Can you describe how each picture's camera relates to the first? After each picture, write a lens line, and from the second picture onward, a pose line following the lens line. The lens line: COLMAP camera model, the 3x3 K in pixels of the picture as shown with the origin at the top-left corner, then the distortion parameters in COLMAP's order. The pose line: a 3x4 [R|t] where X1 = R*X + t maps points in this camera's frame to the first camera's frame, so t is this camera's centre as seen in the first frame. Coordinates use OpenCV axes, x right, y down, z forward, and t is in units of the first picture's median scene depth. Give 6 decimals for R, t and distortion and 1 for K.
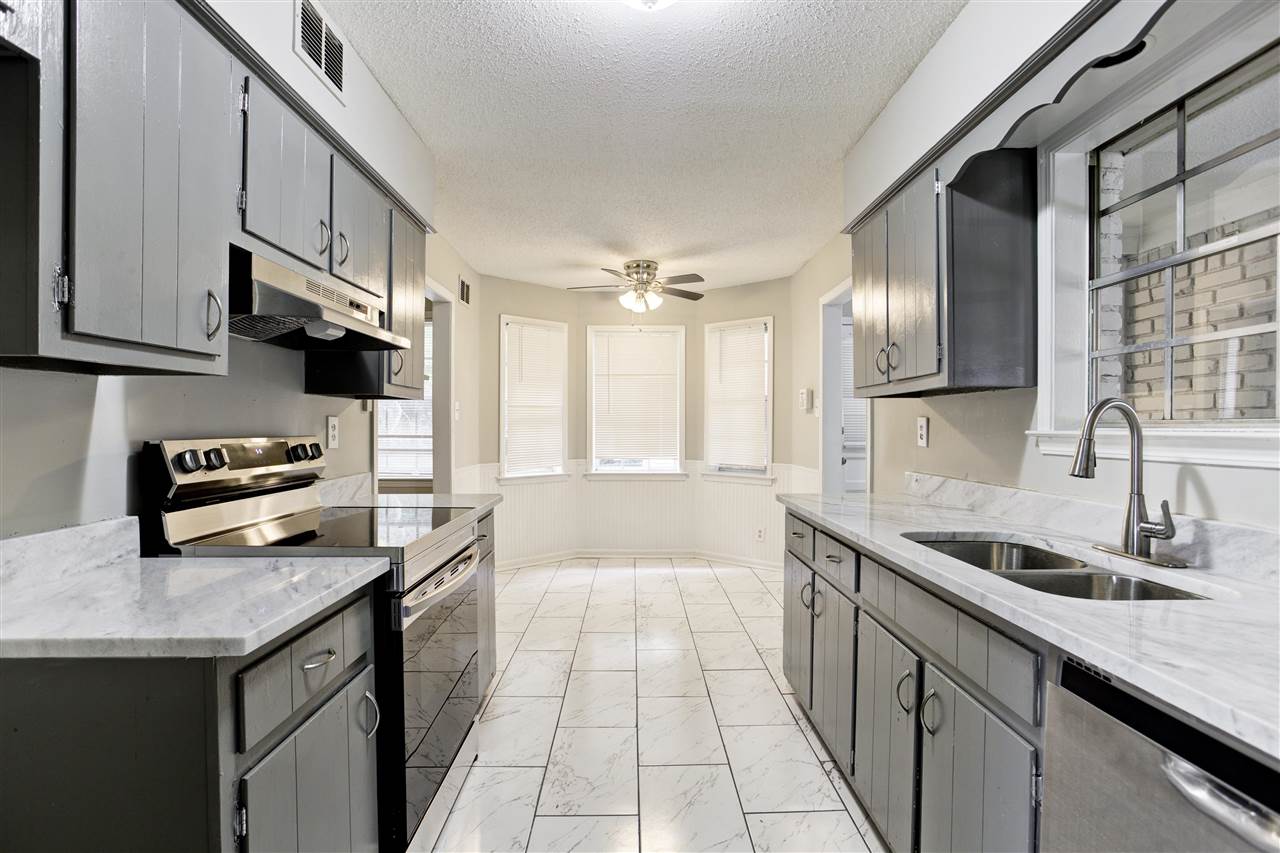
lens RADIAL K [[582.0, 0, 640.0], [0, 582.0, 426.5], [0, 0, 1]] dist [-0.031568, -0.000095]
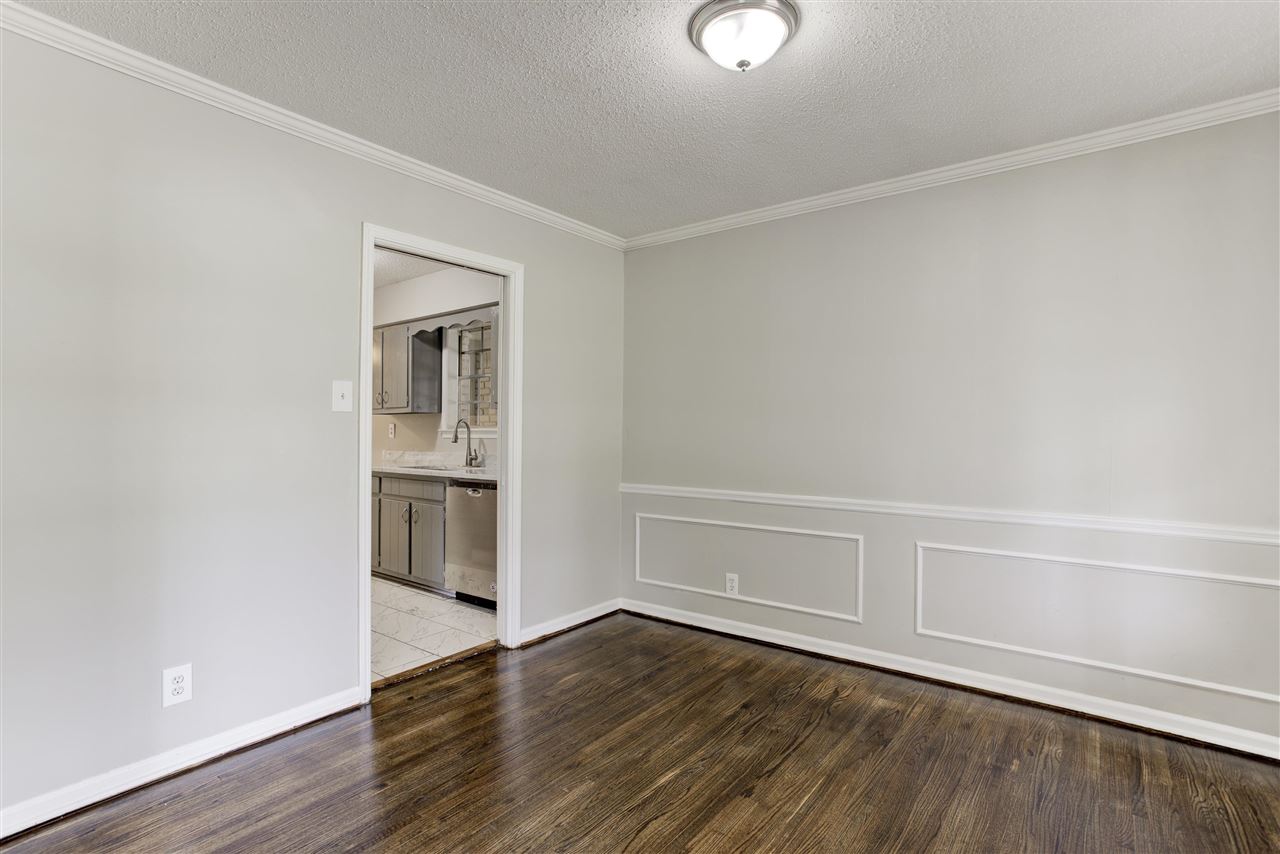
lens RADIAL K [[636.5, 0, 640.0], [0, 636.5, 427.0], [0, 0, 1]] dist [-0.002766, -0.000068]
pose [[0.602964, 0.001795, 0.797766, -1.189013], [0.001009, 0.999995, -0.003013, 0.005522], [-0.797768, 0.002622, 0.602959, -1.627787]]
